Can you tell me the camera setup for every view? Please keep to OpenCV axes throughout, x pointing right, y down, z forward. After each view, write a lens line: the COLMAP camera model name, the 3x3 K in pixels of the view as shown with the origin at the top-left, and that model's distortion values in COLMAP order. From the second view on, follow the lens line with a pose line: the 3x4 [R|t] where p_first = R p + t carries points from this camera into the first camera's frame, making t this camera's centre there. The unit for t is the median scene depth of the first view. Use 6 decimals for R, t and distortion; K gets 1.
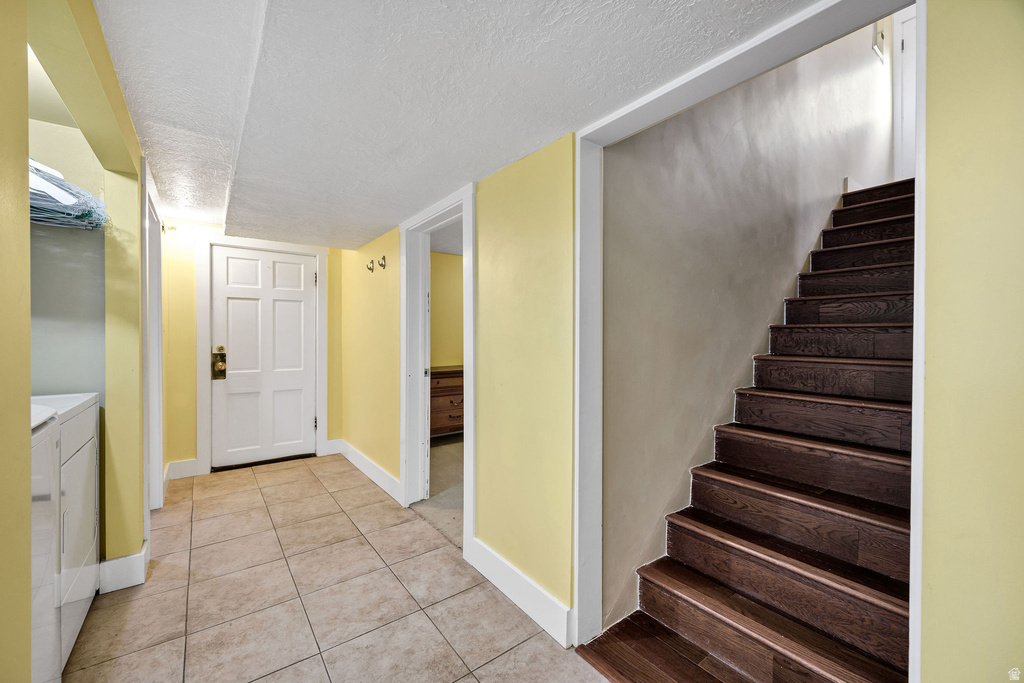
lens RADIAL K [[414.8, 0, 513.0], [0, 414.8, 342.4], [0, 0, 1]] dist [0.003336, -0.000464]
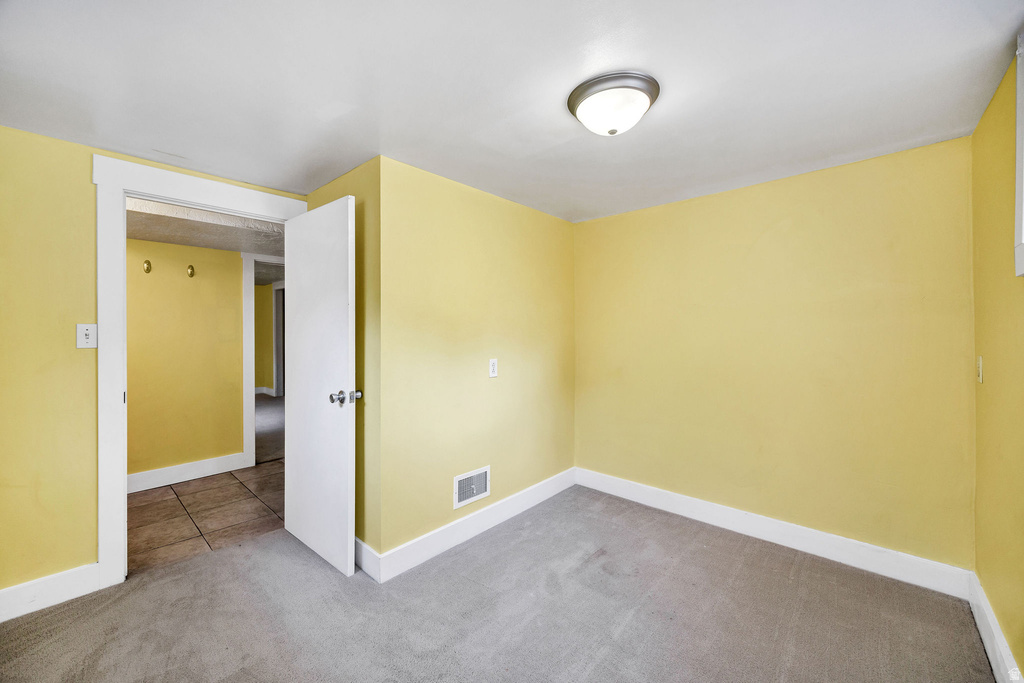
lens RADIAL K [[414.8, 0, 510.3], [0, 414.8, 333.8], [0, 0, 1]] dist [0.003336, -0.000464]
pose [[-0.180038, -0.023944, 0.983368, -1.761850], [0.009422, 0.999616, 0.026065, -0.056264], [-0.983615, 0.013958, -0.179743, 0.435896]]
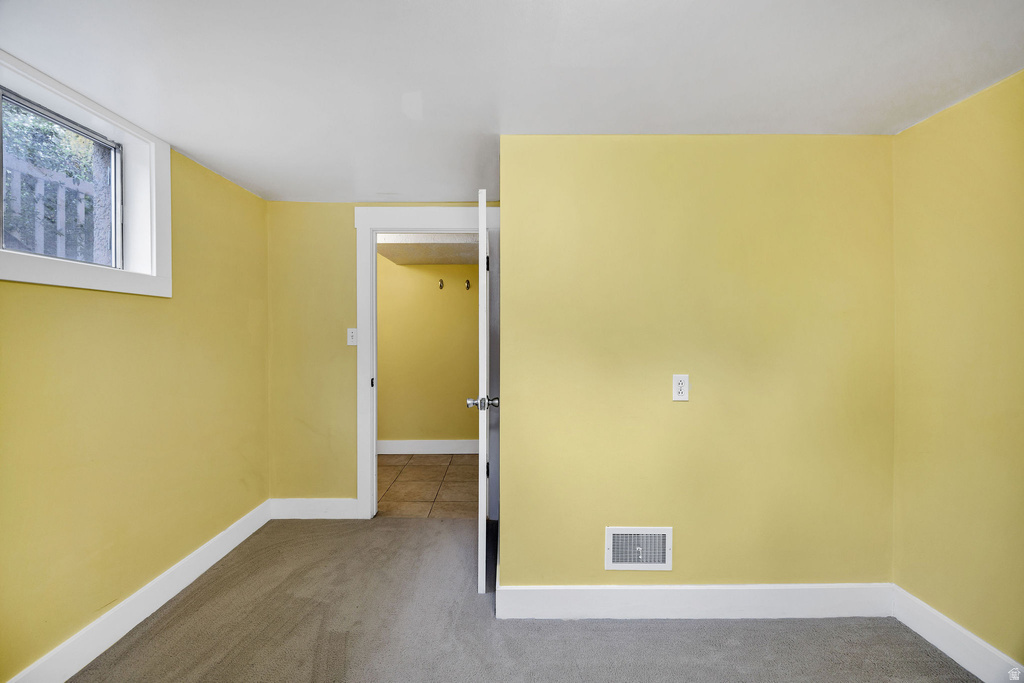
lens RADIAL K [[414.8, 0, 502.5], [0, 414.8, 334.9], [0, 0, 1]] dist [0.003336, -0.000464]
pose [[0.612393, -0.020630, 0.790284, -1.499521], [0.019689, 0.999747, 0.010841, -0.048866], [-0.790308, 0.008921, 0.612645, 0.112925]]
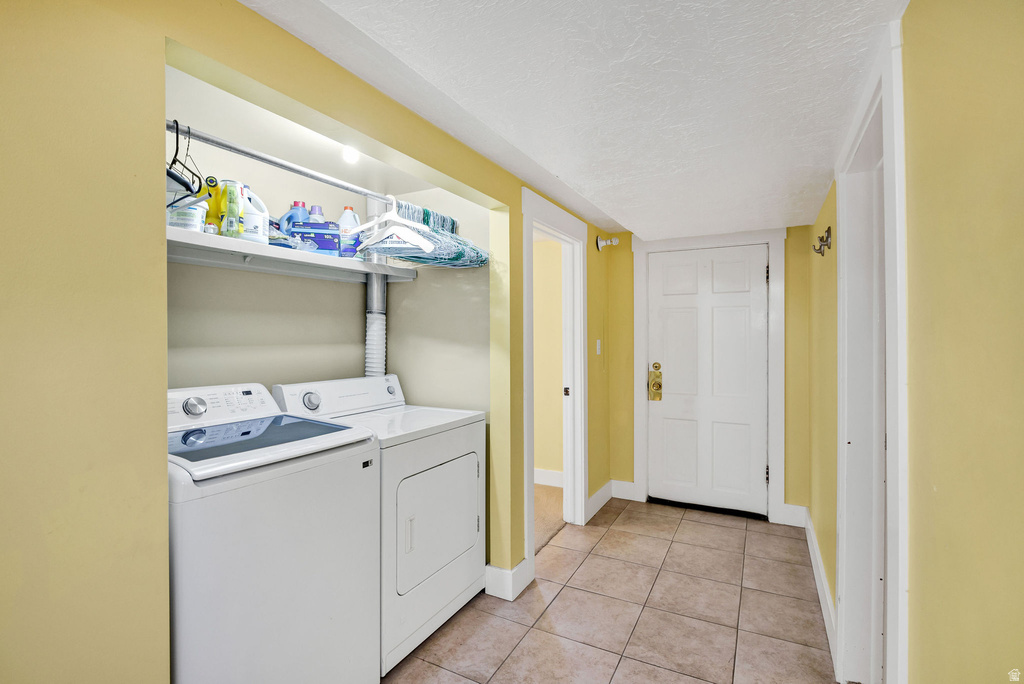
lens RADIAL K [[481.5, 0, 503.2], [0, 481.5, 332.1], [0, 0, 1]] dist [-0.013750, 0.000591]
pose [[0.415778, -0.011237, -0.909397, 0.134537], [-0.011796, 0.999773, -0.017747, -0.046820], [0.909389, 0.018106, 0.415551, 0.342695]]
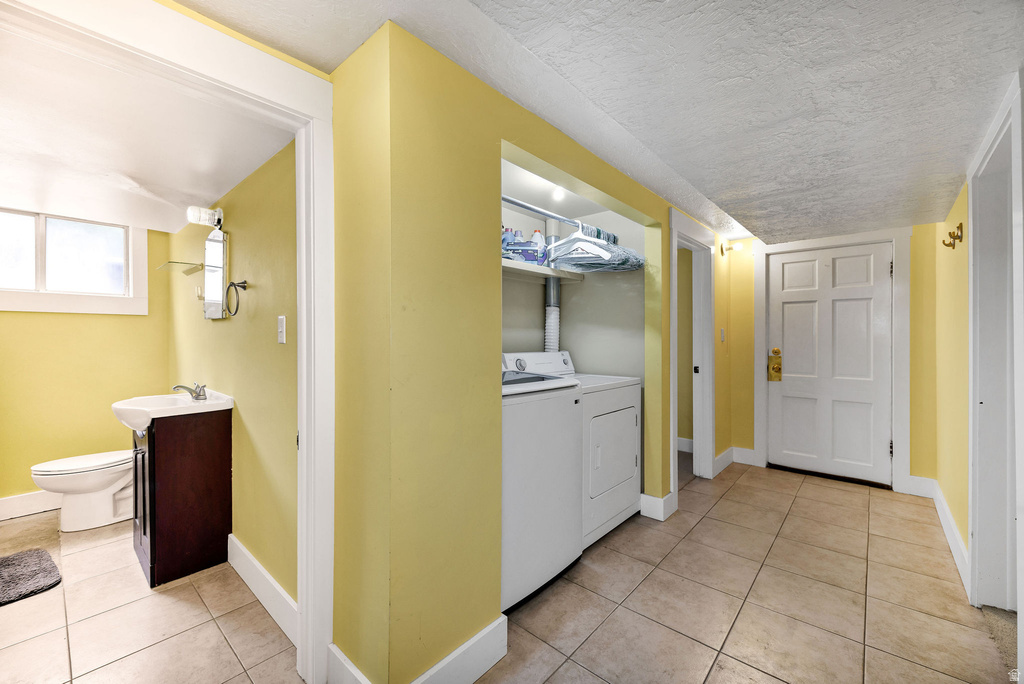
lens RADIAL K [[414.8, 0, 502.6], [0, 414.8, 334.5], [0, 0, 1]] dist [0.003336, -0.000464]
pose [[0.192702, -0.010058, -0.981206, 0.248974], [-0.017031, 0.999763, -0.013593, -0.002759], [0.981109, 0.019330, 0.192485, 0.153700]]
